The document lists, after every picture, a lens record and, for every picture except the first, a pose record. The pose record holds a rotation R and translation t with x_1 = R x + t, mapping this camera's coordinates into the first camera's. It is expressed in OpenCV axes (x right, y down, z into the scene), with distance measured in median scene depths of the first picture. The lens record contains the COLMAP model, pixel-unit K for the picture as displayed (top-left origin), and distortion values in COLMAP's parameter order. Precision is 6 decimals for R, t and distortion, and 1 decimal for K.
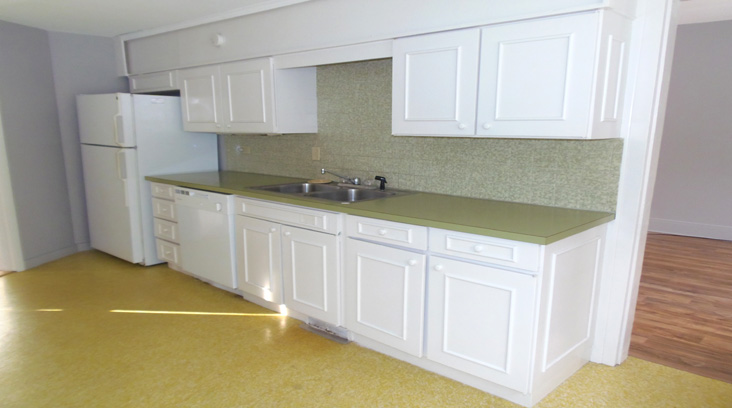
lens RADIAL K [[527.2, 0, 364.8], [0, 527.2, 262.7], [0, 0, 1]] dist [-0.000485, 0.001400]
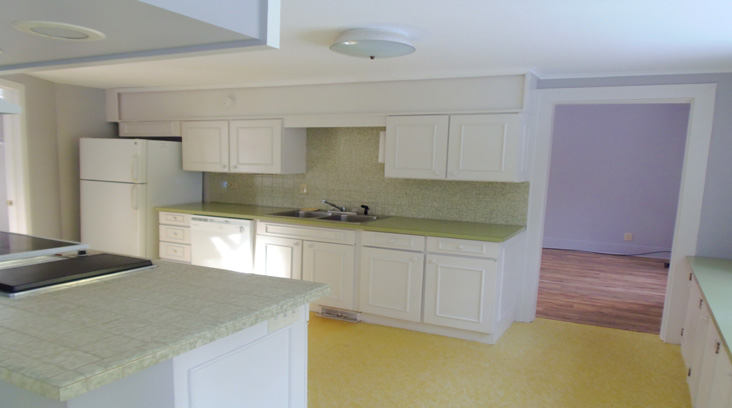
lens RADIAL K [[527.2, 0, 364.8], [0, 527.2, 262.7], [0, 0, 1]] dist [-0.000485, 0.001400]
pose [[0.967901, -0.035616, 0.248795, -0.359630], [0.049584, 0.997513, -0.050102, 0.065542], [-0.246392, 0.060830, 0.967259, -0.386895]]
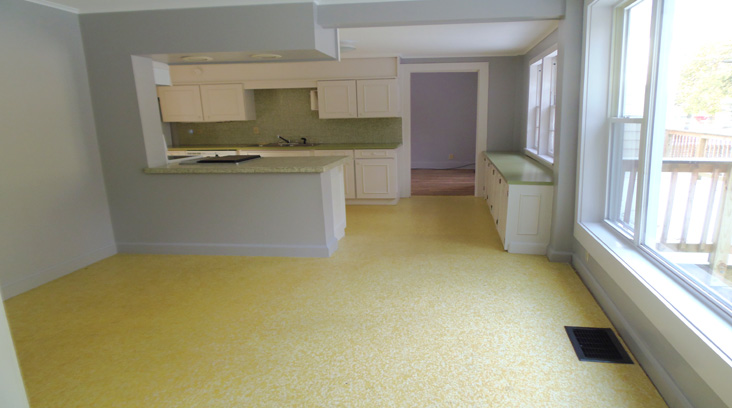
lens RADIAL K [[525.4, 0, 368.0], [0, 525.4, 246.1], [0, 0, 1]] dist [0.002116, 0.001079]
pose [[0.832522, -0.152456, 0.532601, -1.102310], [0.161645, 0.986402, 0.029686, 0.294577], [-0.529885, 0.061378, 0.845845, -1.104000]]
